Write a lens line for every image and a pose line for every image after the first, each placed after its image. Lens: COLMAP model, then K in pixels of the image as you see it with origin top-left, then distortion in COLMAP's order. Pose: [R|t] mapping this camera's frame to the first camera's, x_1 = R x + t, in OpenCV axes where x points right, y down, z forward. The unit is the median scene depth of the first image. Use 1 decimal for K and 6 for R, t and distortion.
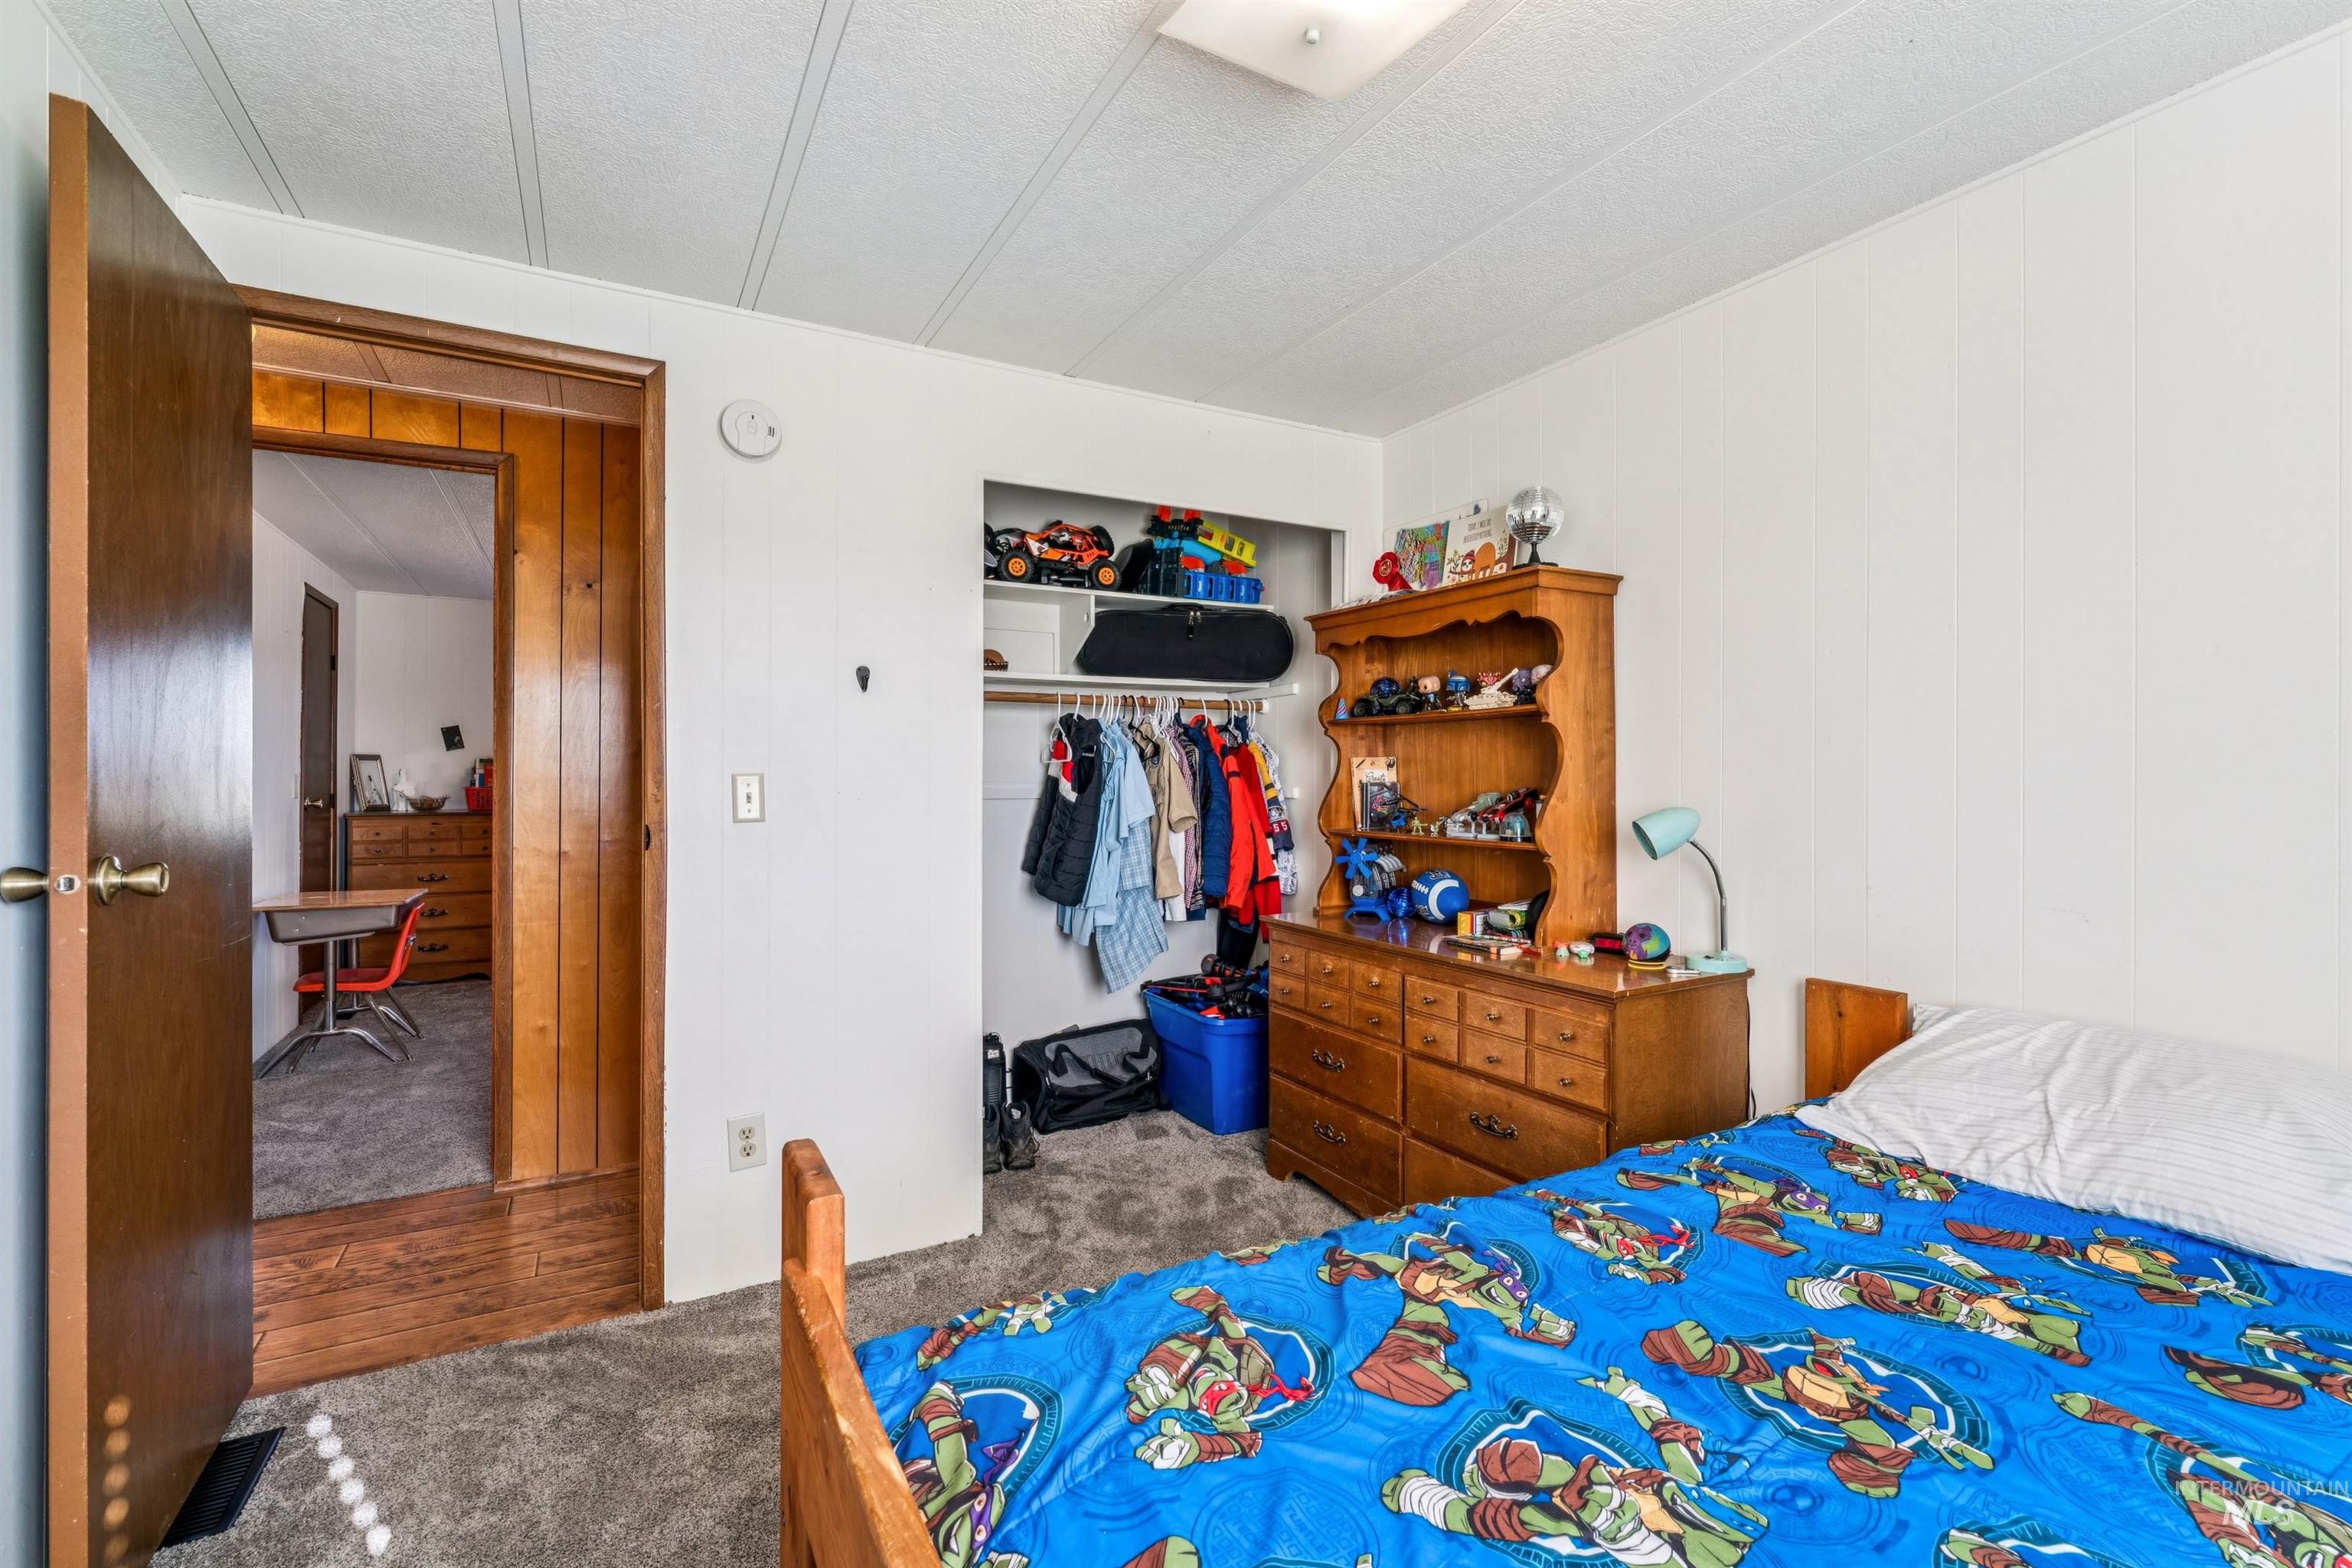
lens RADIAL K [[1034.8, 0, 1174.2], [0, 1034.8, 767.0], [0, 0, 1]] dist [-0.006315, 0.003586]
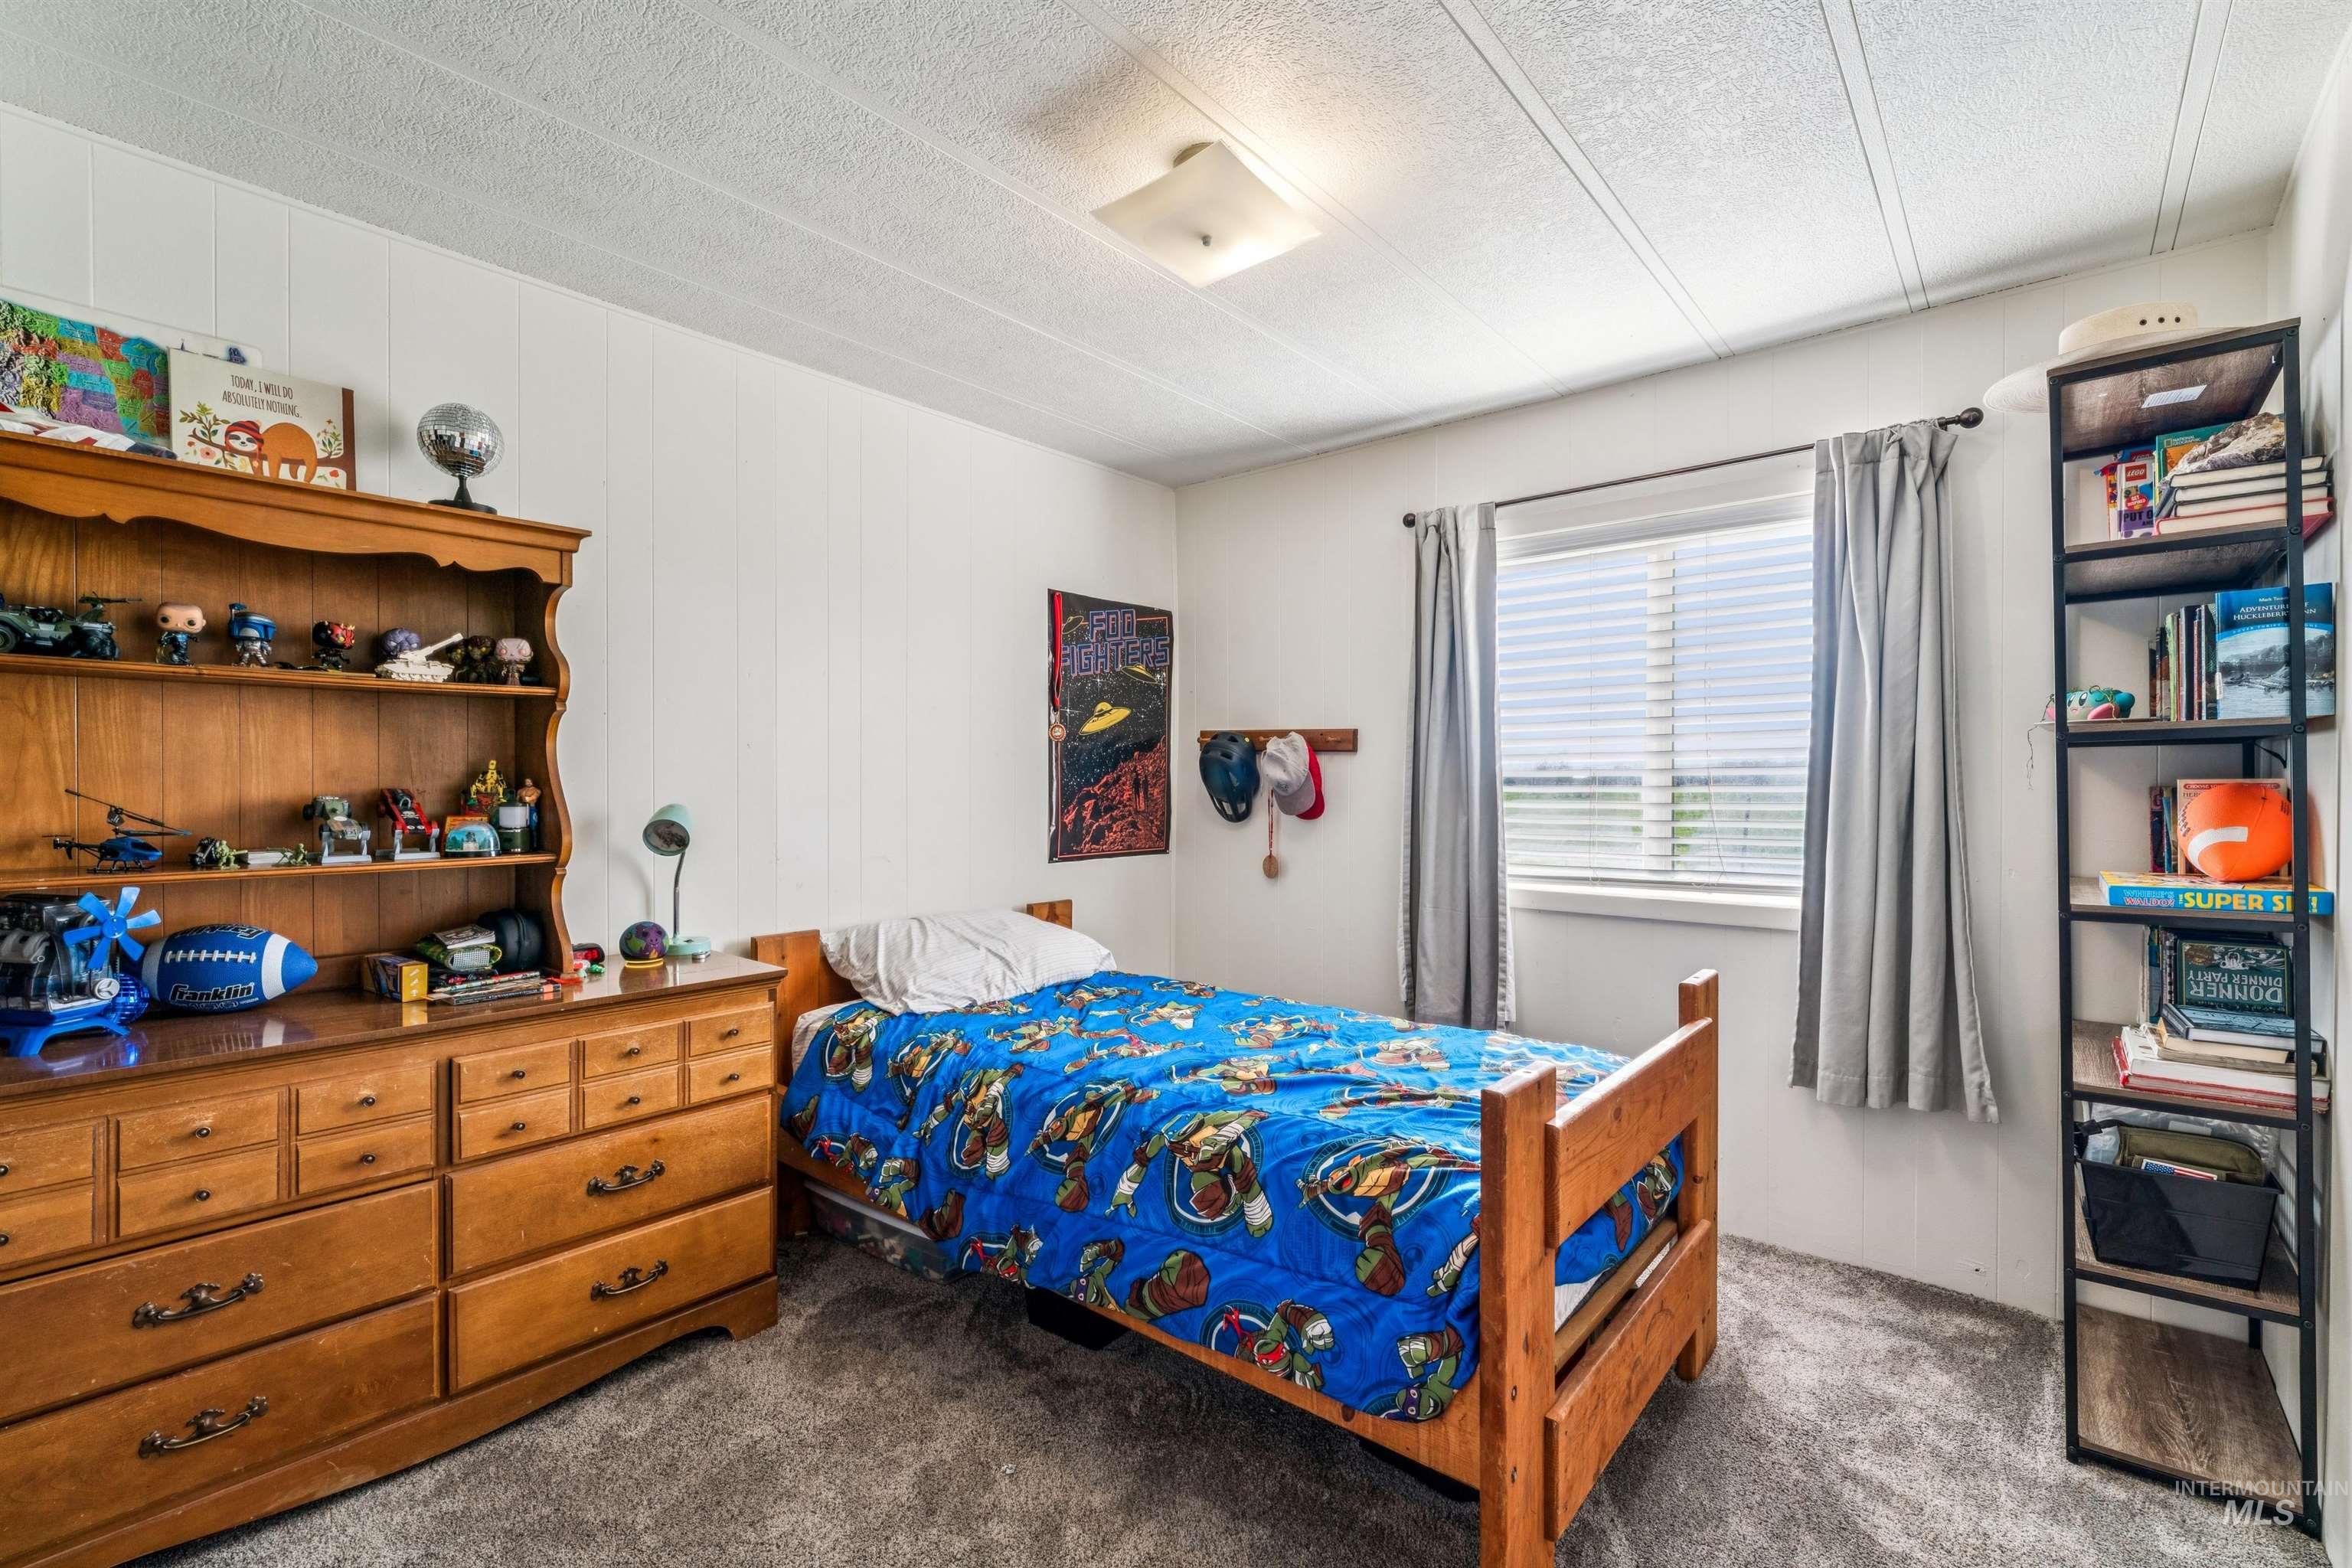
lens RADIAL K [[1034.8, 0, 1177.2], [0, 1034.8, 793.3], [0, 0, 1]] dist [-0.006315, 0.003586]
pose [[-0.354964, -0.002400, 0.934877, -0.574214], [-0.007357, 0.999973, -0.000227, 0.019446], [-0.934851, -0.006959, -0.354972, 0.763879]]
